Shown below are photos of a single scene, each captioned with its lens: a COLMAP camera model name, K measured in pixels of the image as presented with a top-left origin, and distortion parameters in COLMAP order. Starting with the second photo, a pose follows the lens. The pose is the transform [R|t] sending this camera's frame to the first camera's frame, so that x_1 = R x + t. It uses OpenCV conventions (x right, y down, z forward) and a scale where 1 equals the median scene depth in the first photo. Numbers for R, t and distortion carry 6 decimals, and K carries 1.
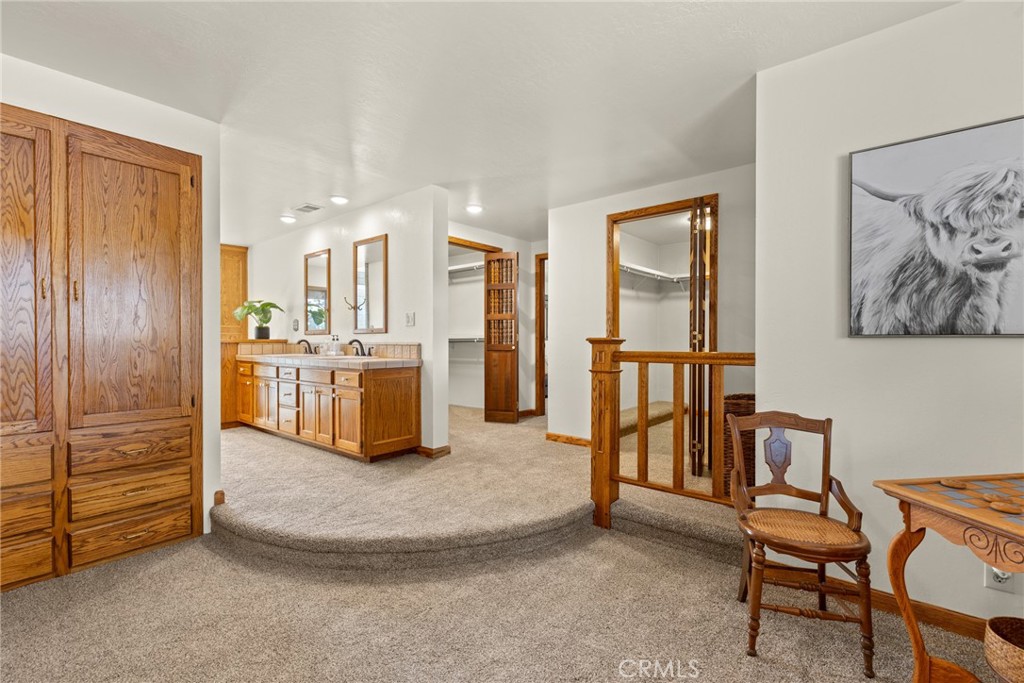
lens RADIAL K [[462.2, 0, 517.1], [0, 462.2, 344.1], [0, 0, 1]] dist [0.000235, 0.001757]
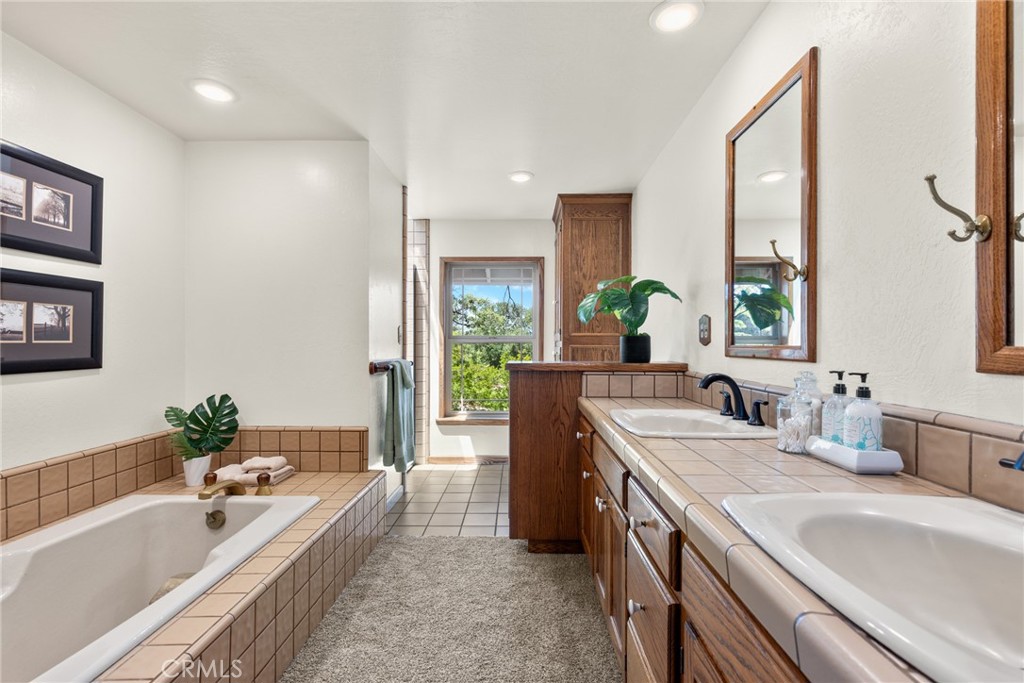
lens RADIAL K [[462.2, 0, 517.8], [0, 462.2, 343.8], [0, 0, 1]] dist [0.000235, 0.001757]
pose [[0.641310, 0.003388, -0.767274, -0.348775], [-0.011357, 0.999923, -0.005078, -0.032287], [0.767198, 0.011970, 0.641299, 0.783658]]
